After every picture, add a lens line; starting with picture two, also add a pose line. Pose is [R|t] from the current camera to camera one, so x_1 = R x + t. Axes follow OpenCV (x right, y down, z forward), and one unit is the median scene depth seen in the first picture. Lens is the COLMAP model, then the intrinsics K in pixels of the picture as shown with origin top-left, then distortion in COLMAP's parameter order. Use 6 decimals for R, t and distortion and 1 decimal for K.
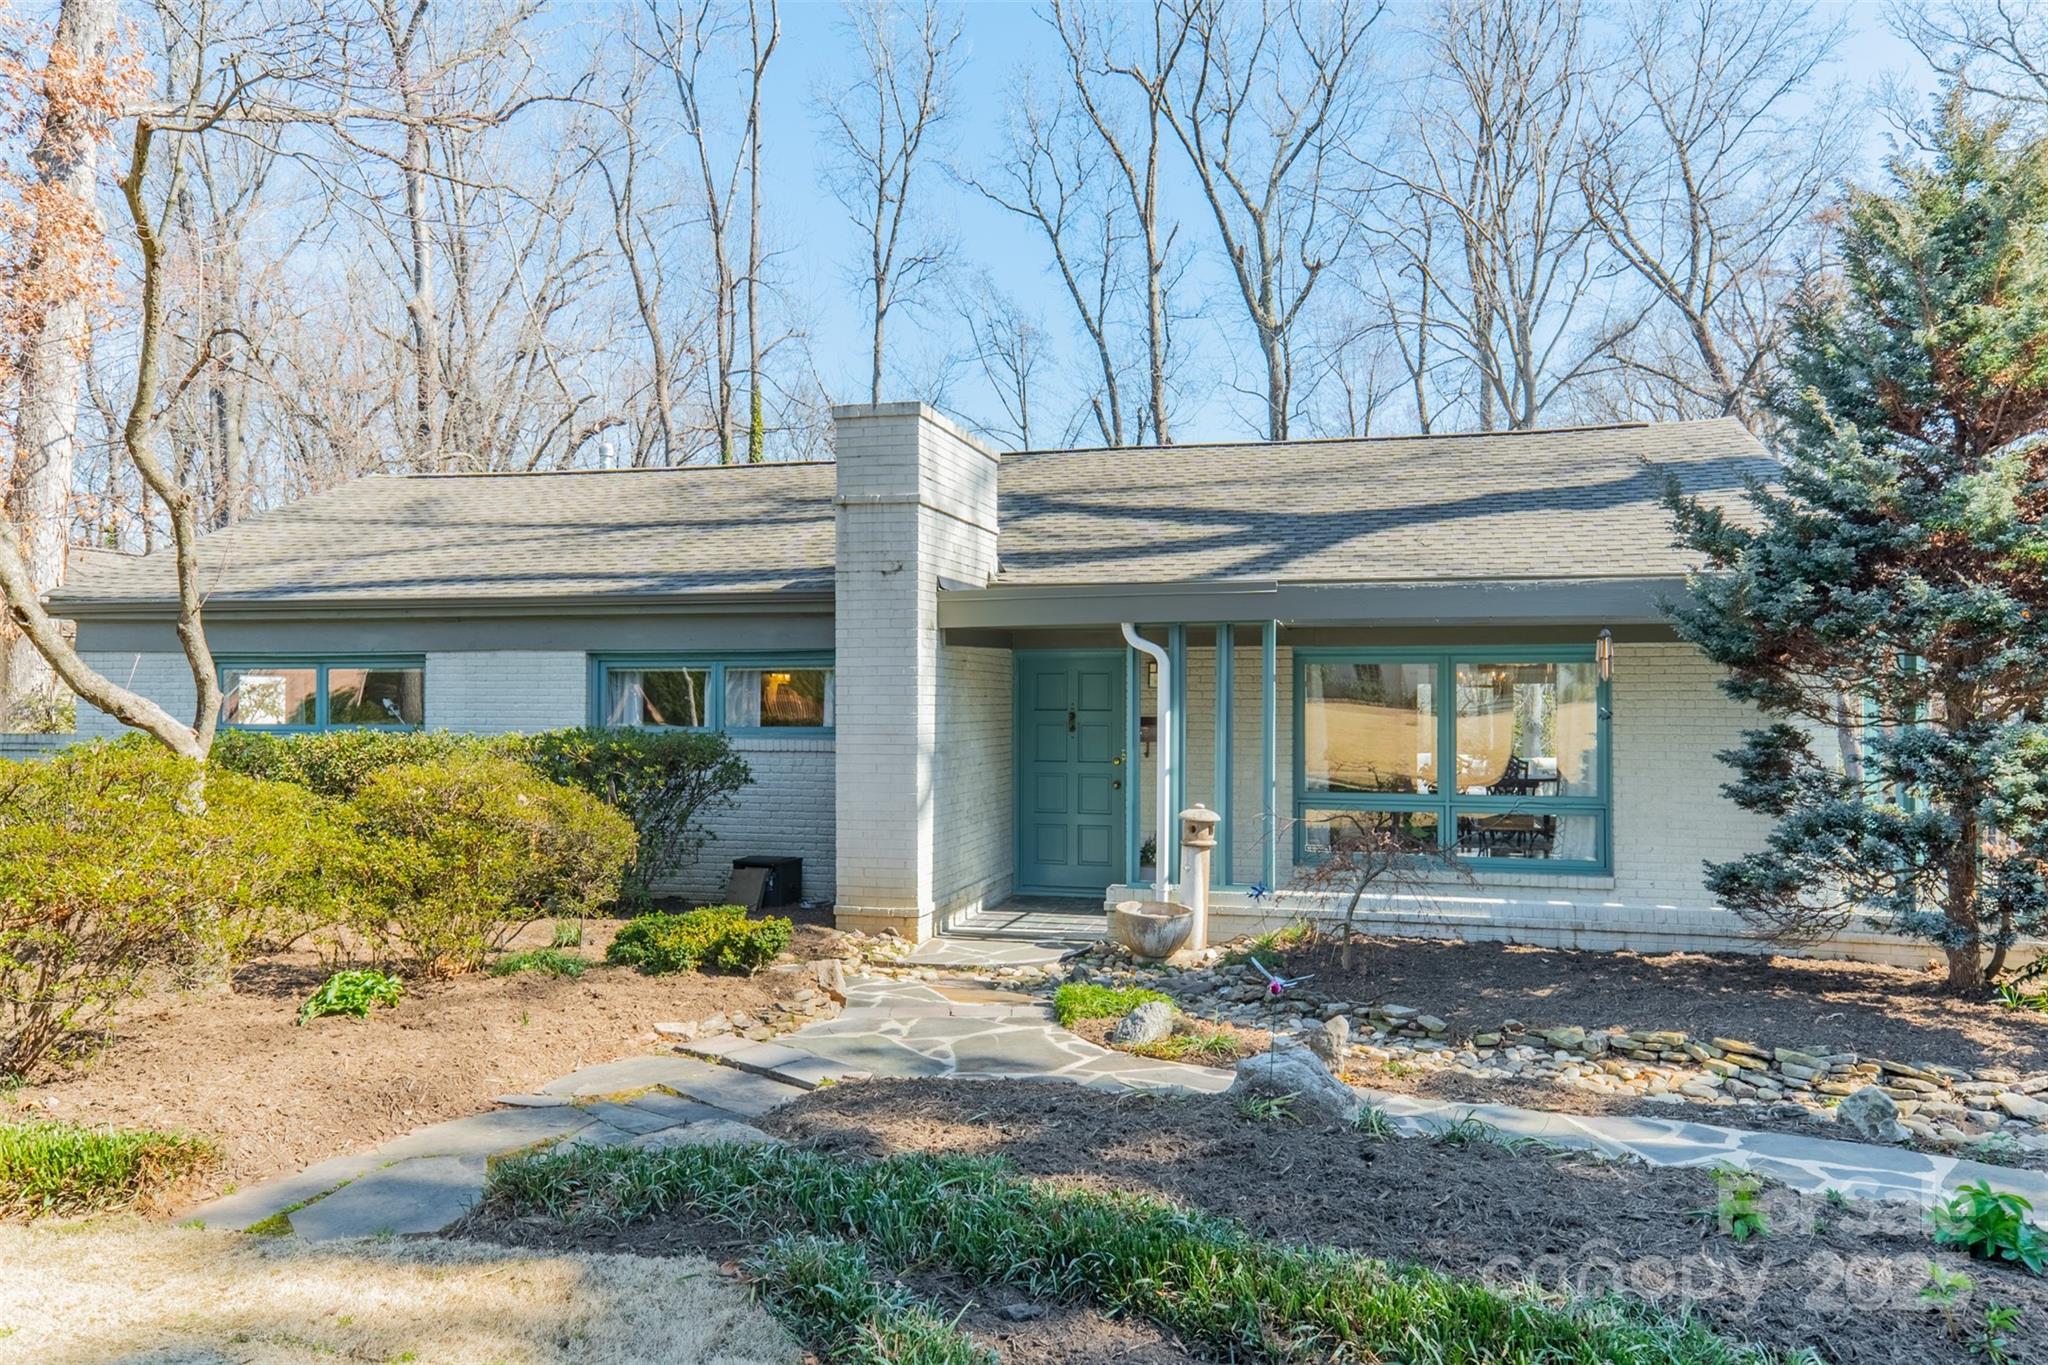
lens RADIAL K [[1438.8, 0, 1024.0], [0, 1438.8, 682.5], [0, 0, 1]] dist [0.042281, 0.002311]
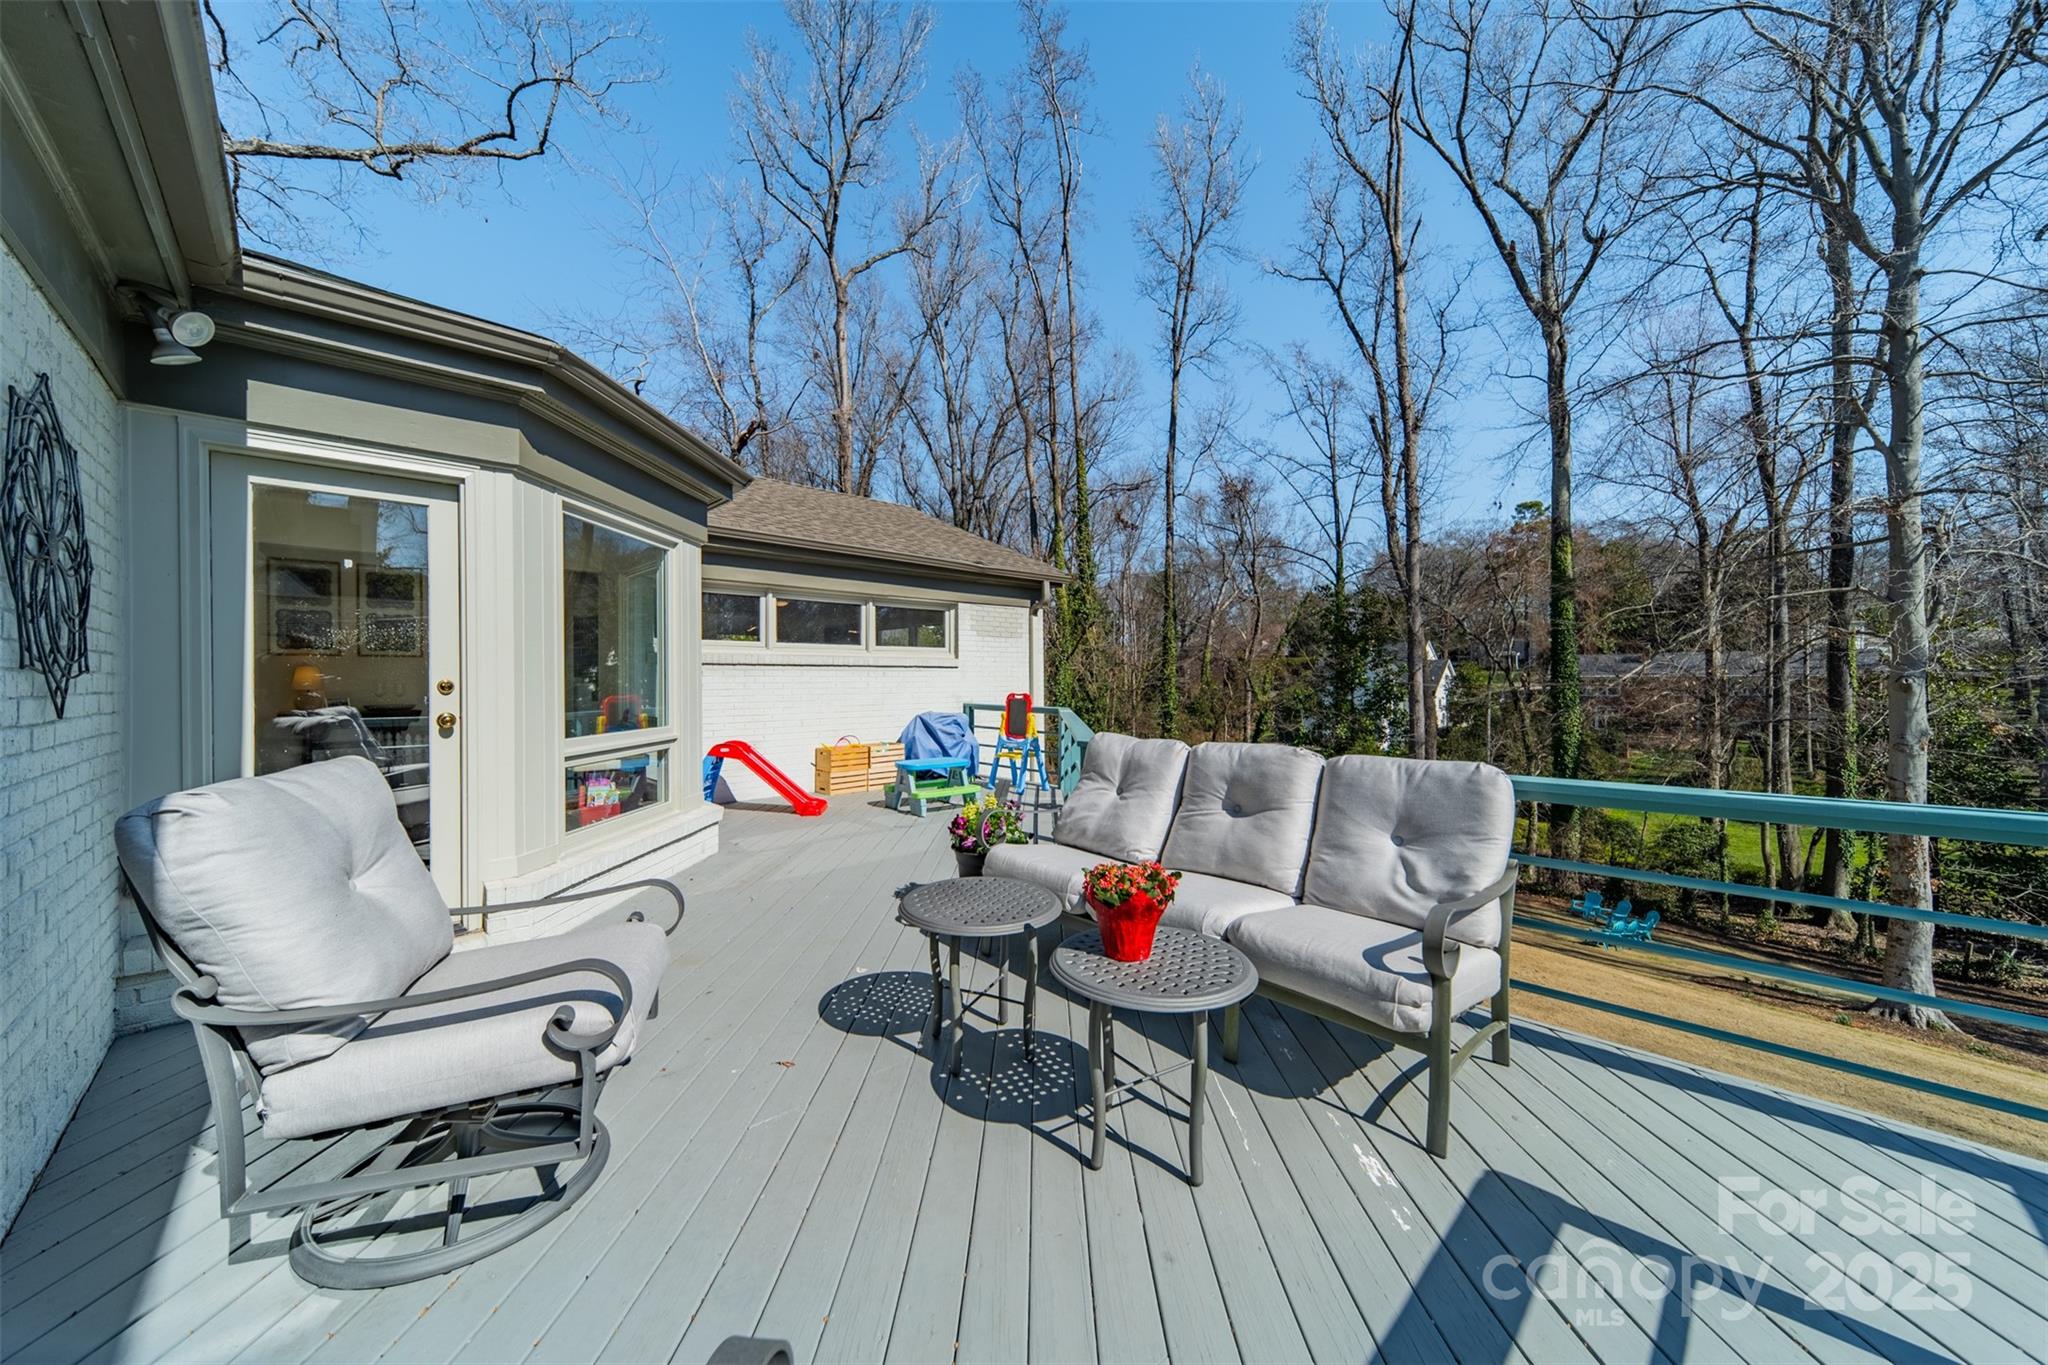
lens RADIAL K [[721.1, 0, 1024.0], [0, 721.1, 682.5], [0, 0, 1]] dist [0.007227, 0.000084]
pose [[0.848862, -0.002308, -0.528609, 0.636247], [0.013086, 0.999776, 0.016648, 0.079660], [0.528452, -0.021049, 0.848702, 1.702326]]
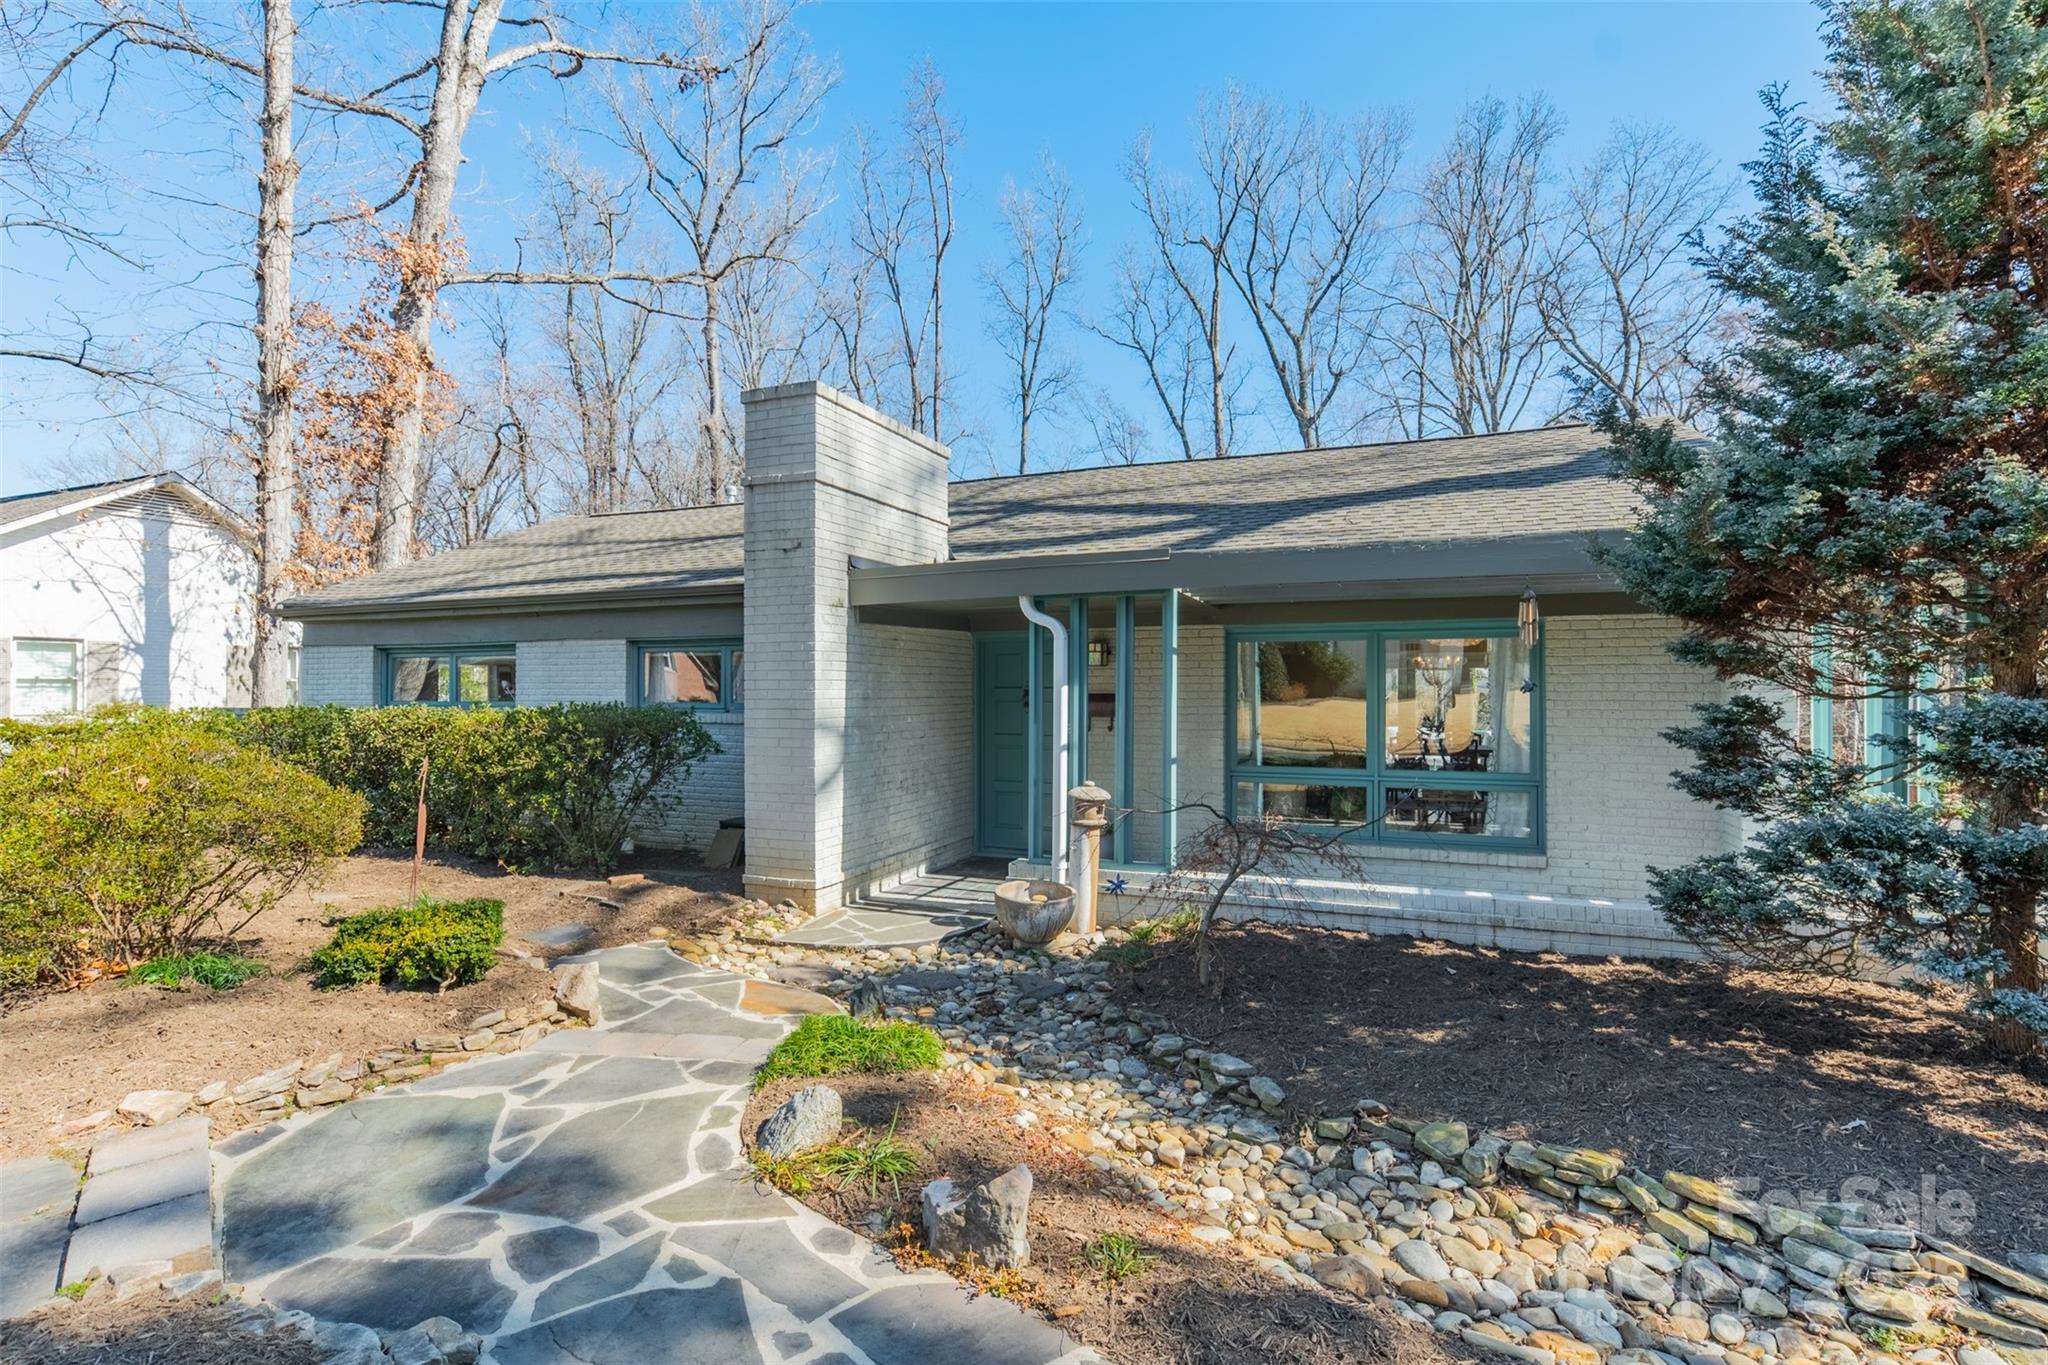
lens RADIAL K [[948.5, 0, 1024.0], [0, 948.5, 682.5], [0, 0, 1]] dist [-0.022863, 0.007387]
pose [[0.990279, -0.002772, -0.139067, 0.141148], [0.003500, 0.999981, 0.004991, 0.012545], [0.139050, -0.005429, 0.990270, 0.310932]]
